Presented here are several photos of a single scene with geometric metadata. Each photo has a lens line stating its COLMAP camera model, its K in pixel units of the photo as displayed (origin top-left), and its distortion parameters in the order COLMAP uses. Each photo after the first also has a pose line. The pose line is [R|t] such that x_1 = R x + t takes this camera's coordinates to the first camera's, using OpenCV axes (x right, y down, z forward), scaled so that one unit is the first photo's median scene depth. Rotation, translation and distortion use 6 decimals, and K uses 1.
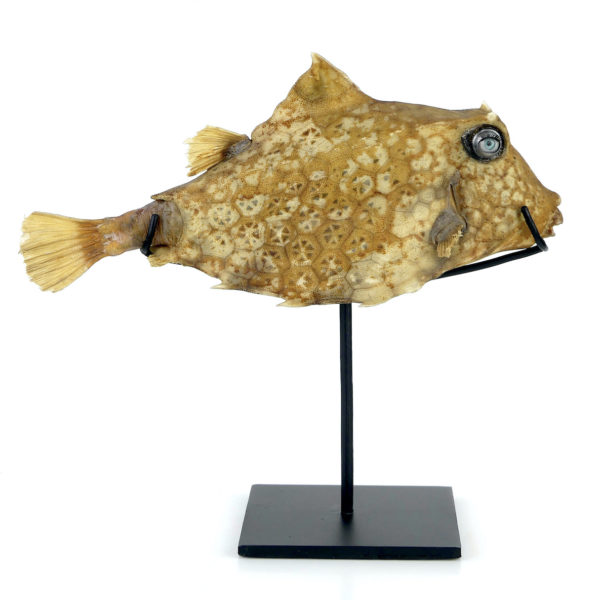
lens RADIAL K [[1810.3, 0, 300.3], [0, 1810.3, 298.0], [0, 0, 1]] dist [0.311732, 0.000000]
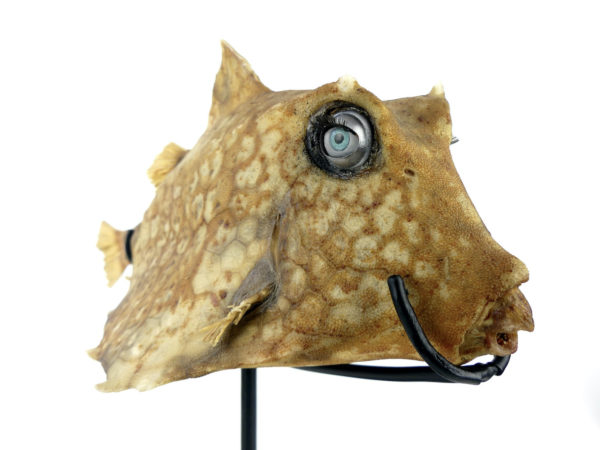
lens RADIAL K [[529.3, 0, 298.1], [0, 529.3, 229.5], [0, 0, 1]] dist [-0.057483, -0.000689]
pose [[0.605128, 0.079521, -0.792147, 0.212022], [-0.144408, 0.989457, -0.010985, -0.056802], [0.782922, 0.121040, 0.610232, 0.900820]]
